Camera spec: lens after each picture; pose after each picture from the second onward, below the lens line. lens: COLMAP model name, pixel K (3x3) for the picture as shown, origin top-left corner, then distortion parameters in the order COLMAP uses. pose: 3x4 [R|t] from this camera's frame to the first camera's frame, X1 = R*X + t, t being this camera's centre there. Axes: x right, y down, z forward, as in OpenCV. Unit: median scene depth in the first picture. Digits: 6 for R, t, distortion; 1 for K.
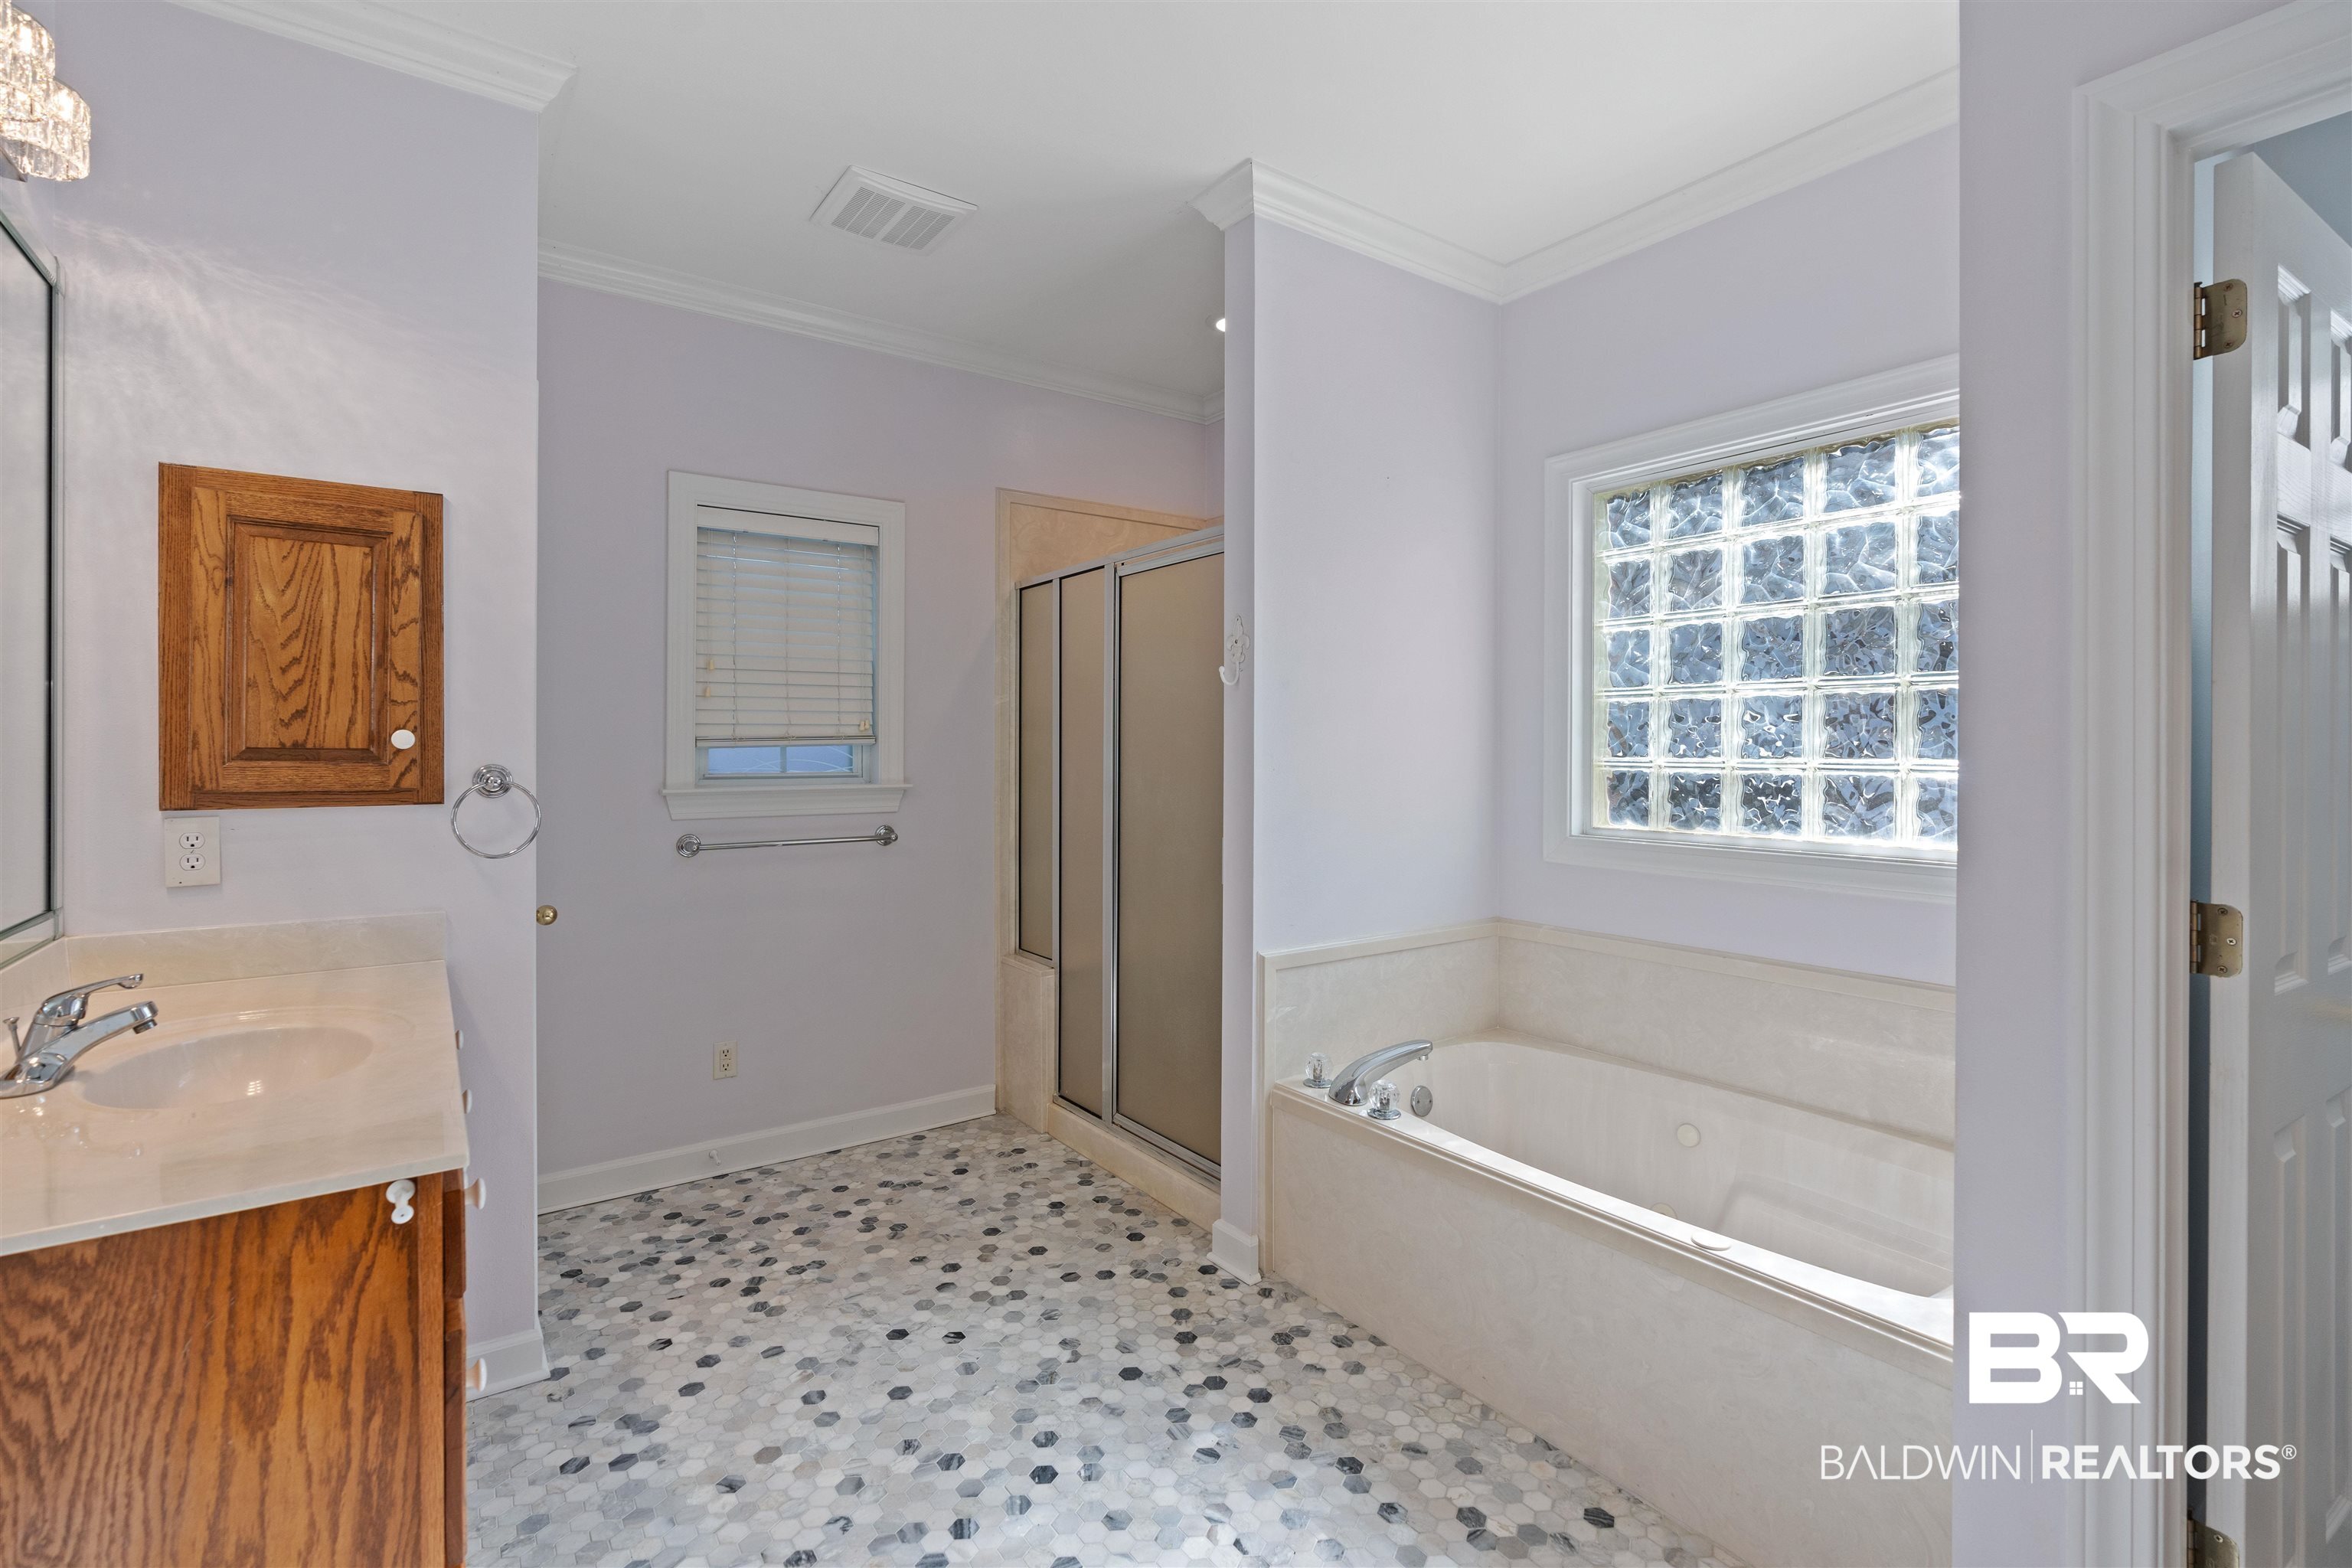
lens RADIAL K [[1061.2, 0, 1167.9], [0, 1061.2, 761.0], [0, 0, 1]] dist [-0.000001, 0.000234]
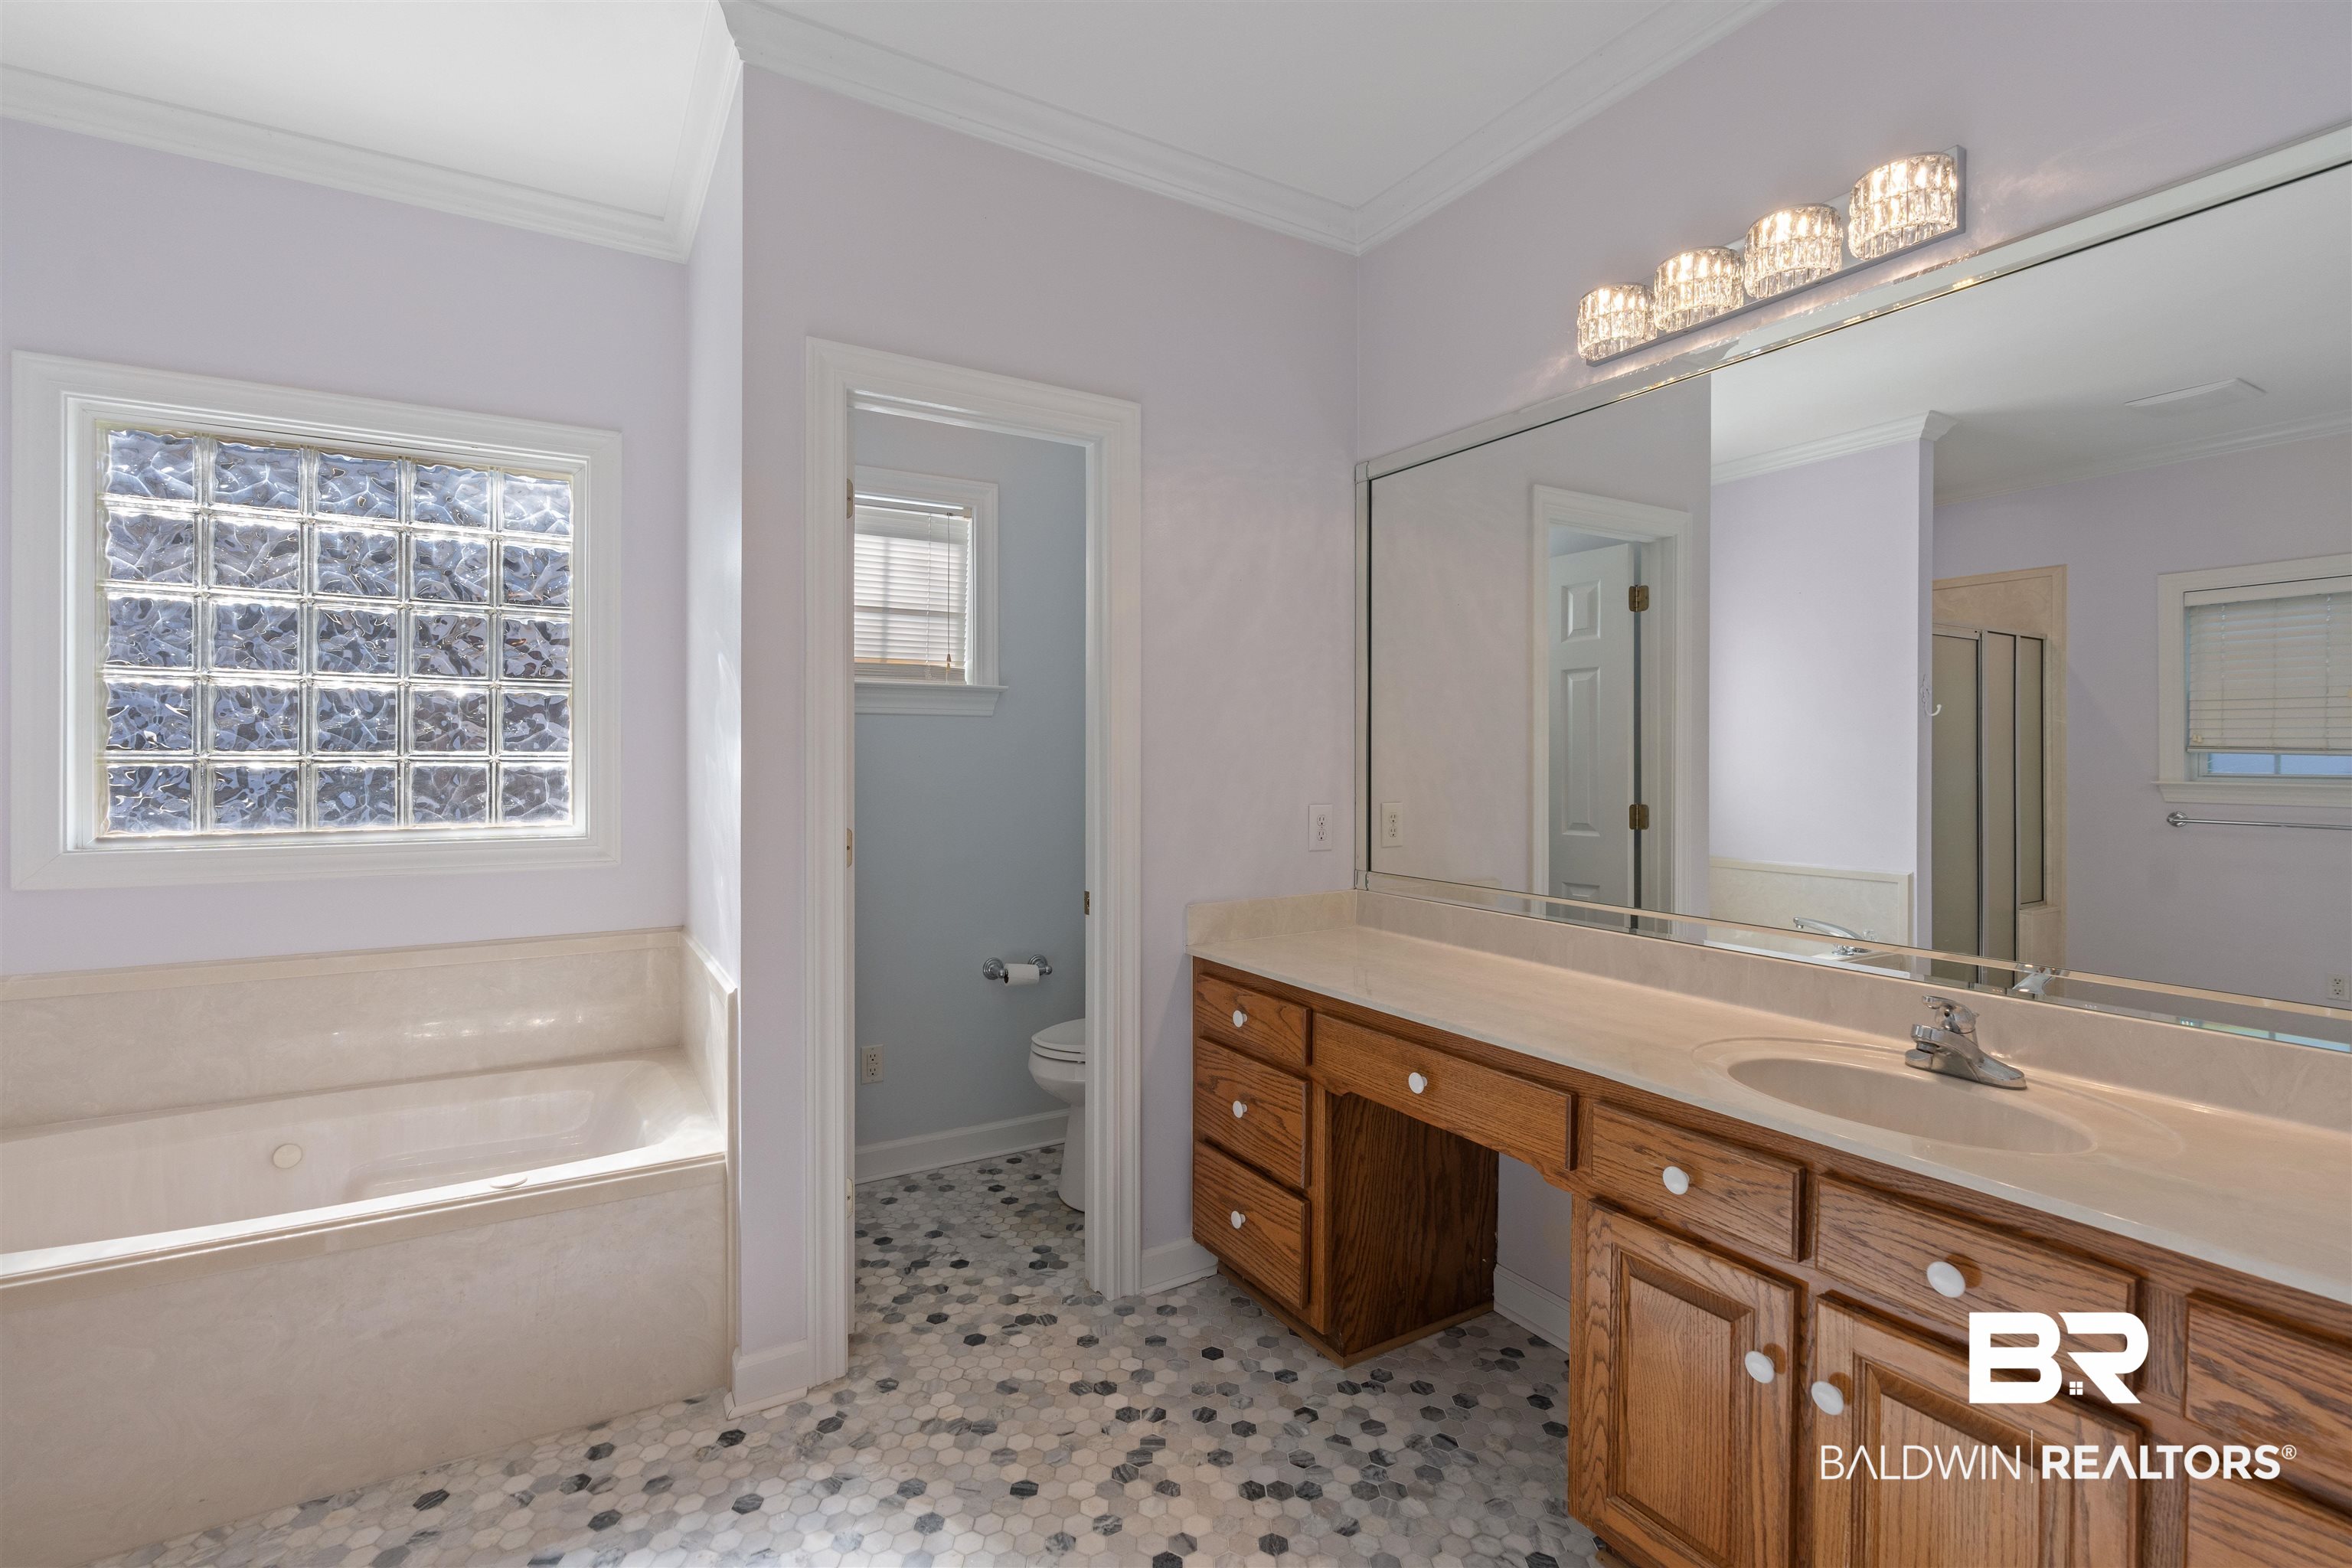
lens RADIAL K [[1061.2, 0, 1167.9], [0, 1061.2, 761.0], [0, 0, 1]] dist [-0.000001, 0.000234]
pose [[0.072441, 0.005701, 0.997356, -0.496672], [0.008024, 0.999948, -0.006298, 0.024142], [-0.997340, 0.008459, 0.072391, 0.205817]]
